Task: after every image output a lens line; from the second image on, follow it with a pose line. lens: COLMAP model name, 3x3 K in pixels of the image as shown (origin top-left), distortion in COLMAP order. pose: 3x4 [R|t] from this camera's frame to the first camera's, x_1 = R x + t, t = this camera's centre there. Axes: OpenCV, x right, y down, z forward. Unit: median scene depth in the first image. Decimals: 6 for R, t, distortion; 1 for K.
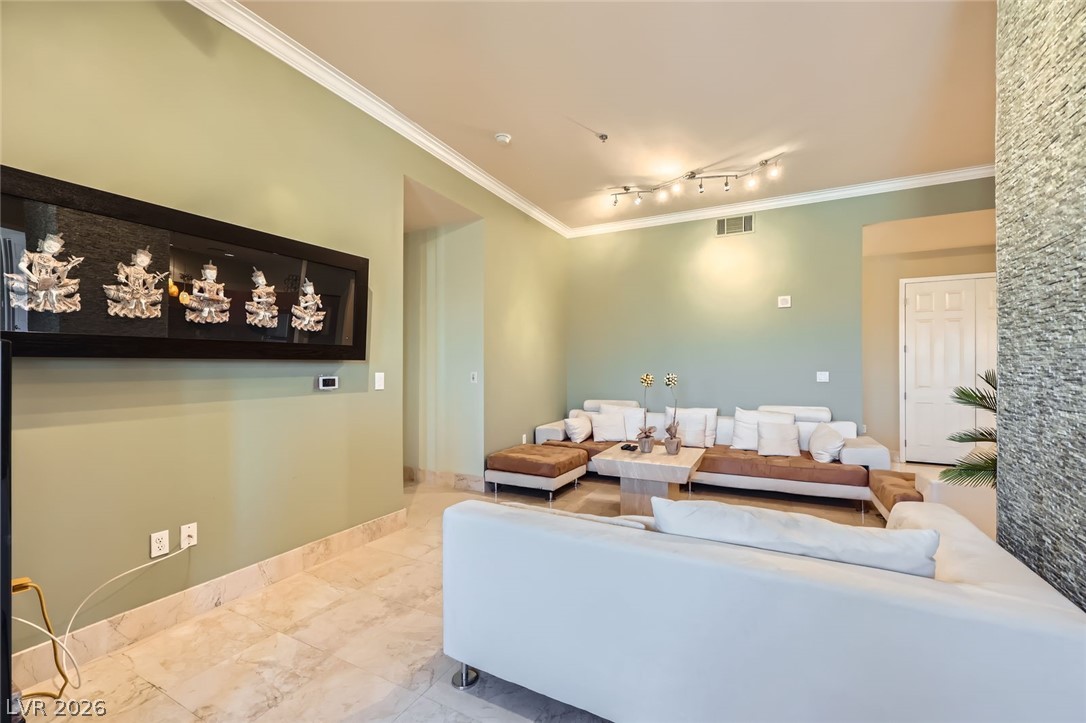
lens RADIAL K [[446.4, 0, 549.1], [0, 446.4, 366.2], [0, 0, 1]] dist [0.002522, -0.000744]
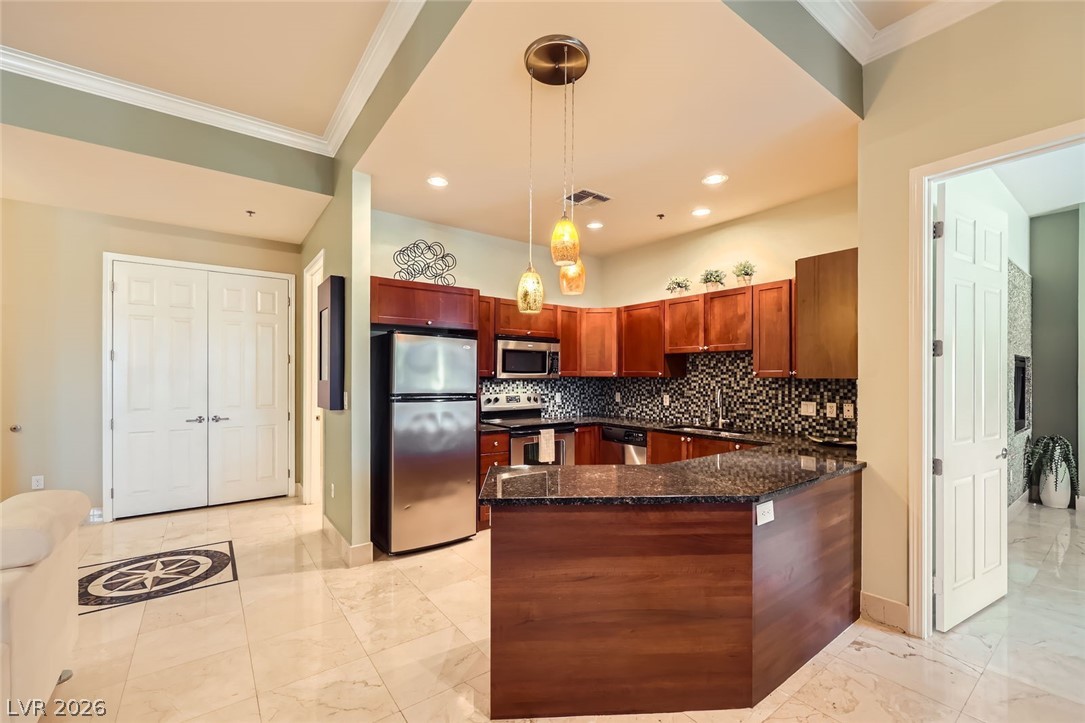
lens RADIAL K [[446.0, 0, 547.1], [0, 446.0, 375.3], [0, 0, 1]] dist [0.002522, -0.000744]
pose [[0.436154, -0.000346, 0.899872, 0.702109], [-0.005820, 0.999978, 0.003205, -0.020727], [-0.899853, -0.006635, 0.436142, 0.144381]]
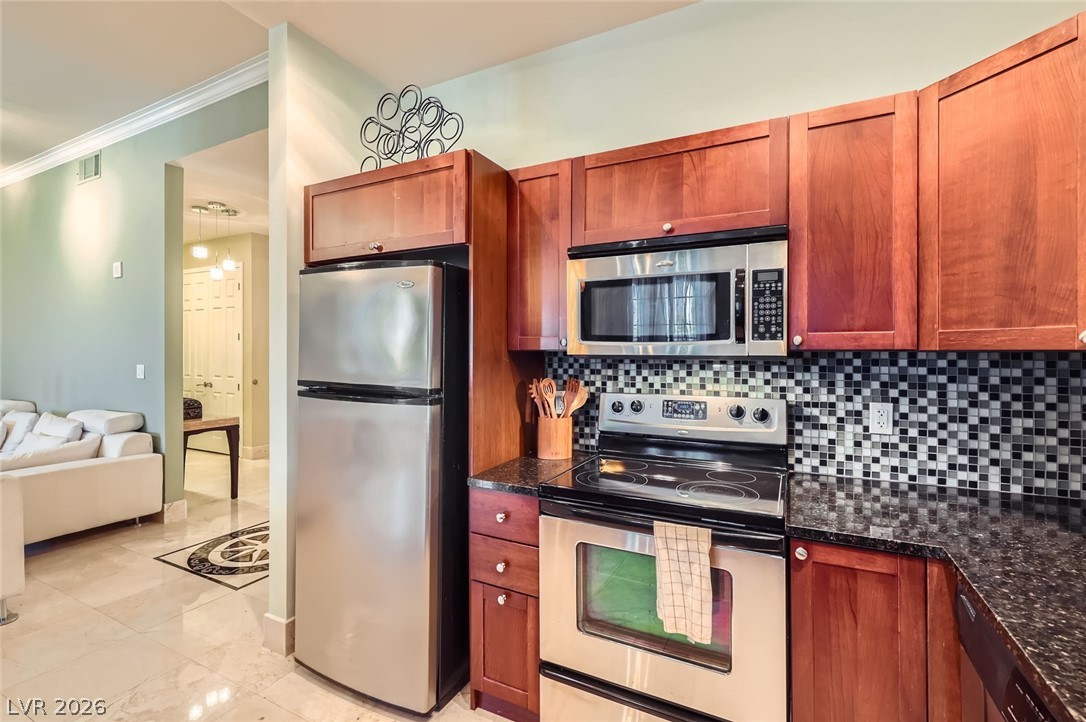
lens RADIAL K [[474.1, 0, 546.2], [0, 474.1, 350.1], [0, 0, 1]] dist [-0.000920, -0.000038]
pose [[0.999930, 0.000004, 0.011791, 1.576159], [0.000008, 1.000000, -0.000970, -0.013574], [-0.011791, 0.000970, 0.999930, 0.254321]]
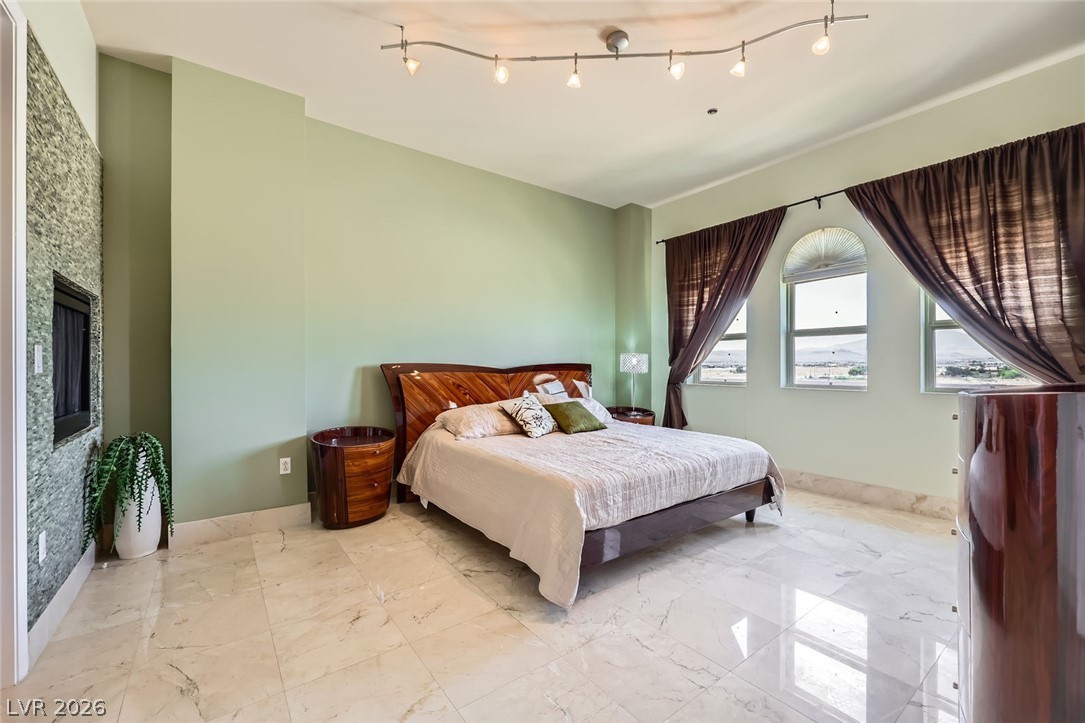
lens RADIAL K [[446.0, 0, 550.1], [0, 446.0, 366.4], [0, 0, 1]] dist [0.002522, -0.000744]
pose [[-0.902700, -0.000538, 0.430270, 1.452502], [-0.002536, 0.999989, -0.004068, 0.030000], [-0.430262, -0.004763, -0.902691, -0.187966]]
